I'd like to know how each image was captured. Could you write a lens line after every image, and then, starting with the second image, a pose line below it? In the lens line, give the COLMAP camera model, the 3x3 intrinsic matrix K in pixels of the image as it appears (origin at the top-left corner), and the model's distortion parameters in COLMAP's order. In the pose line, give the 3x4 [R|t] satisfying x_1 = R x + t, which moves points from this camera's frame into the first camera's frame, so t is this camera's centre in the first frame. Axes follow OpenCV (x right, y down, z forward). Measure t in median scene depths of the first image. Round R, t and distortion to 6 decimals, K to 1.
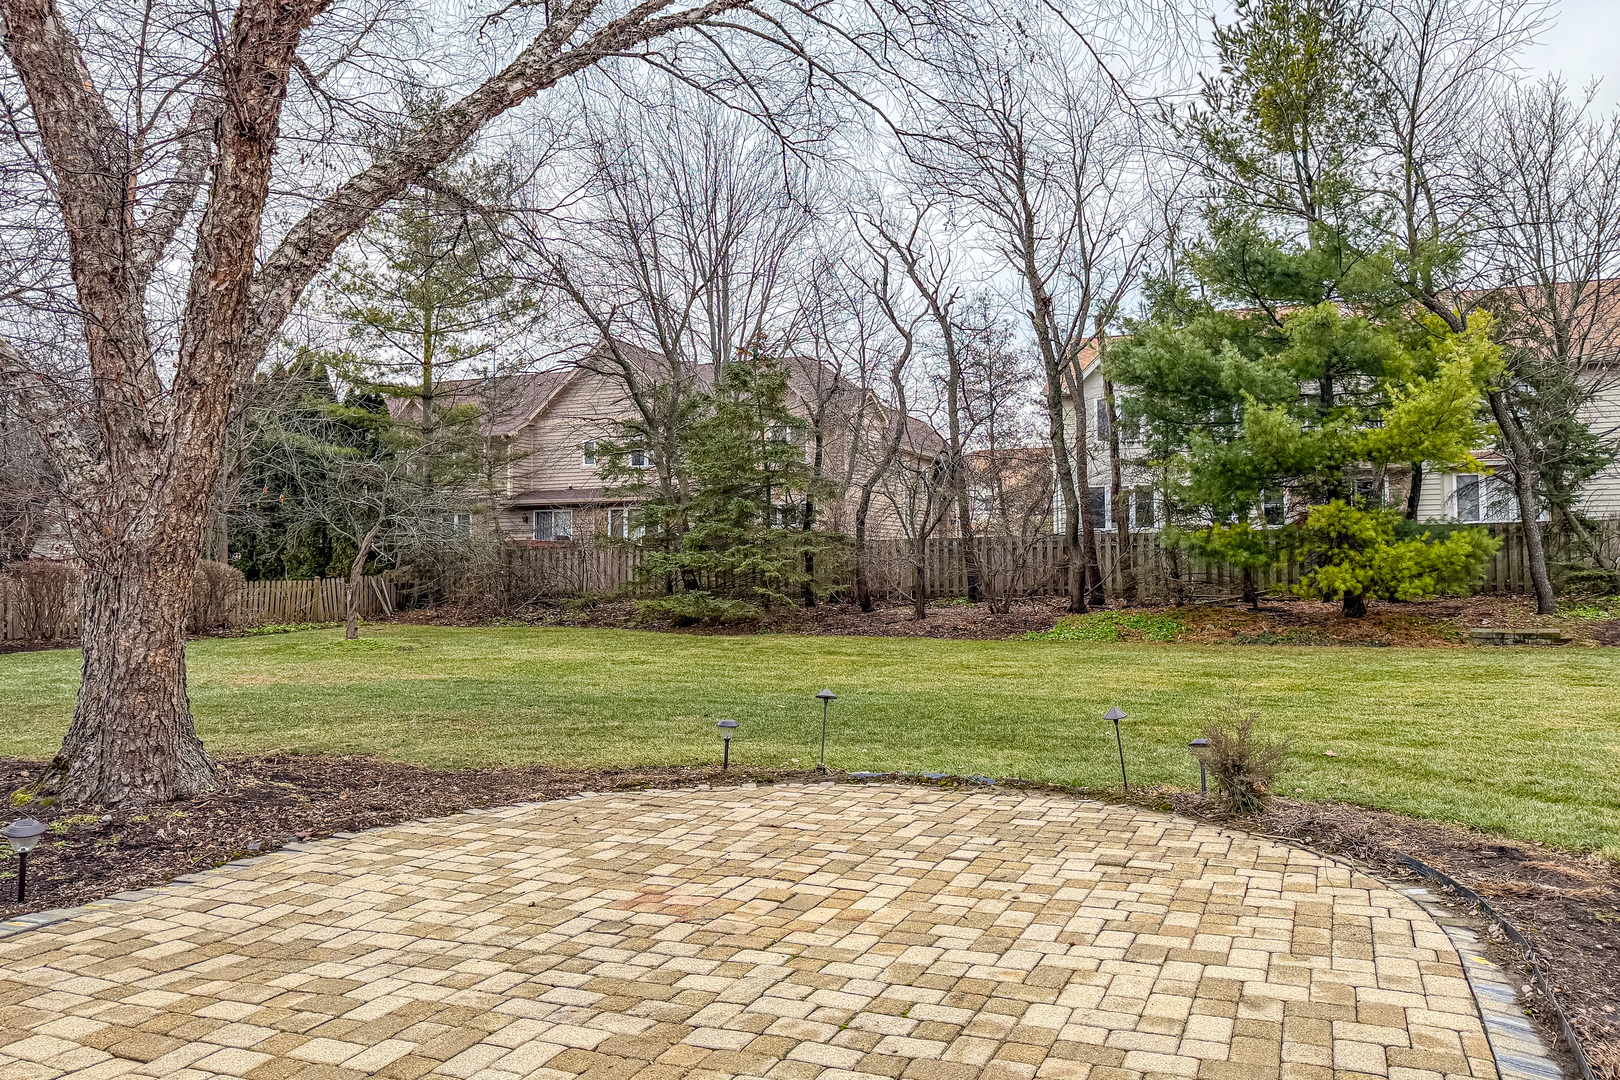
lens RADIAL K [[1175.1, 0, 815.2], [0, 1175.1, 536.0], [0, 0, 1]] dist [-0.004665, 0.005014]
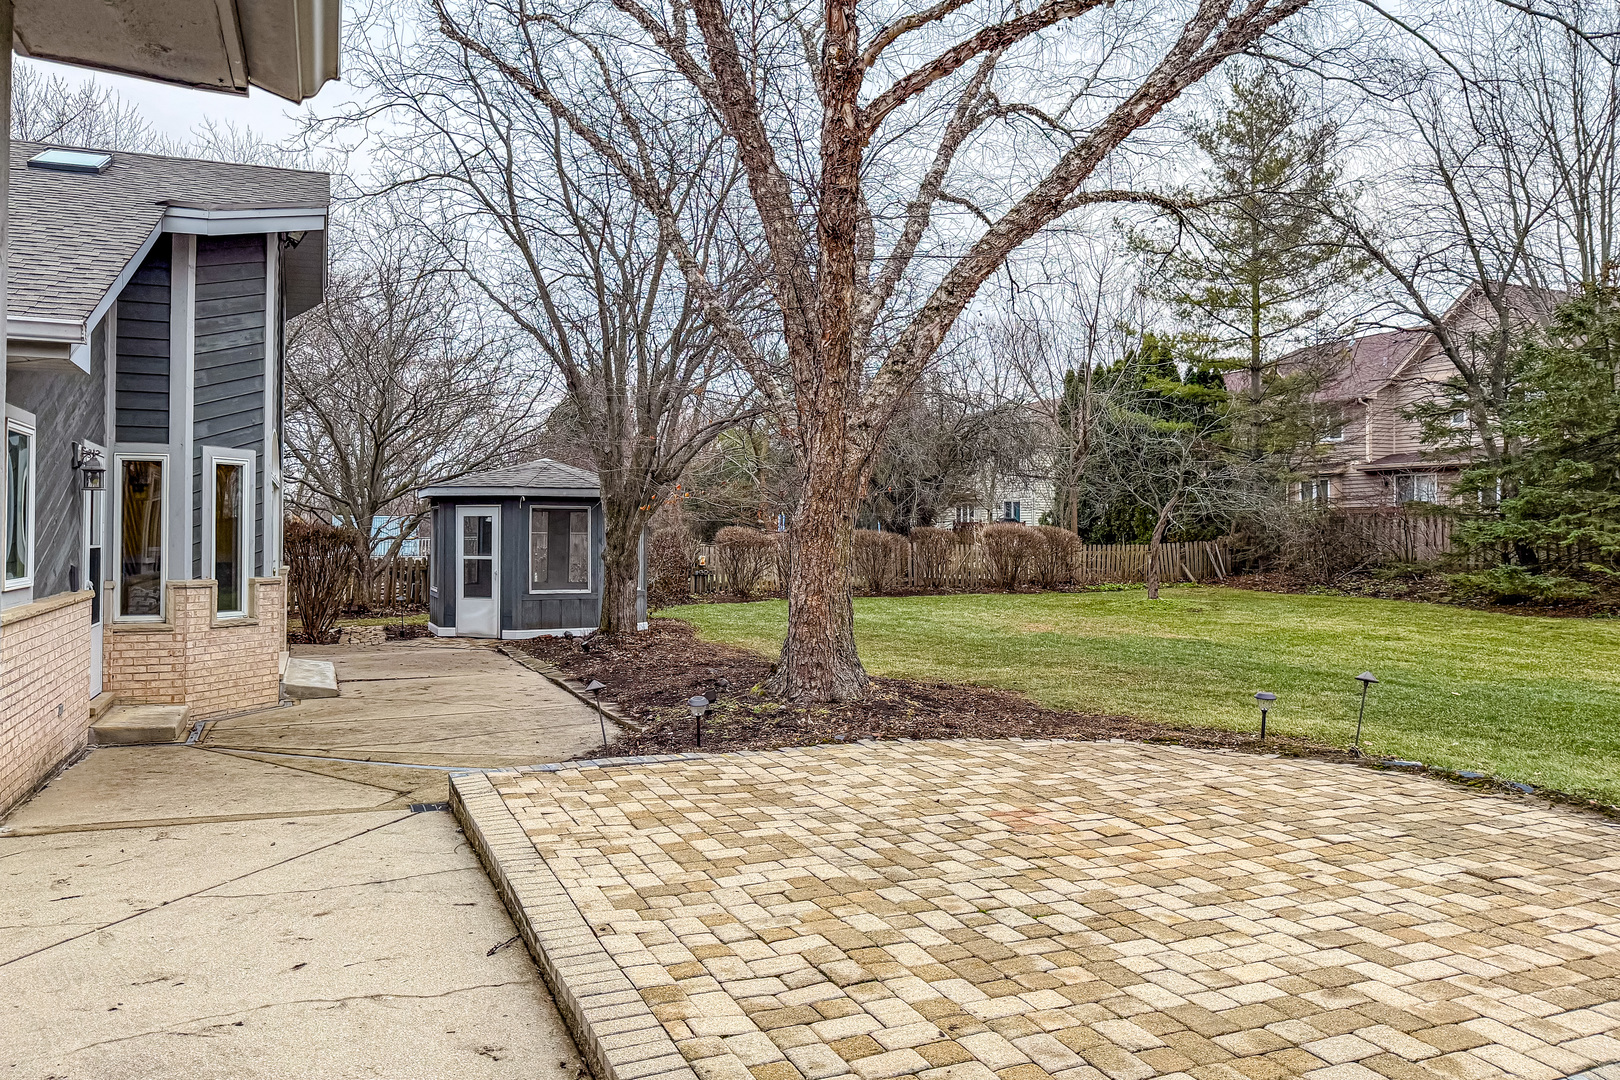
lens RADIAL K [[1175.1, 0, 813.2], [0, 1175.1, 535.7], [0, 0, 1]] dist [-0.004665, 0.005014]
pose [[0.702221, 0.012402, -0.711851, 0.359833], [0.010944, 0.999542, 0.028211, -0.014609], [0.711875, -0.027600, 0.701763, -0.012258]]
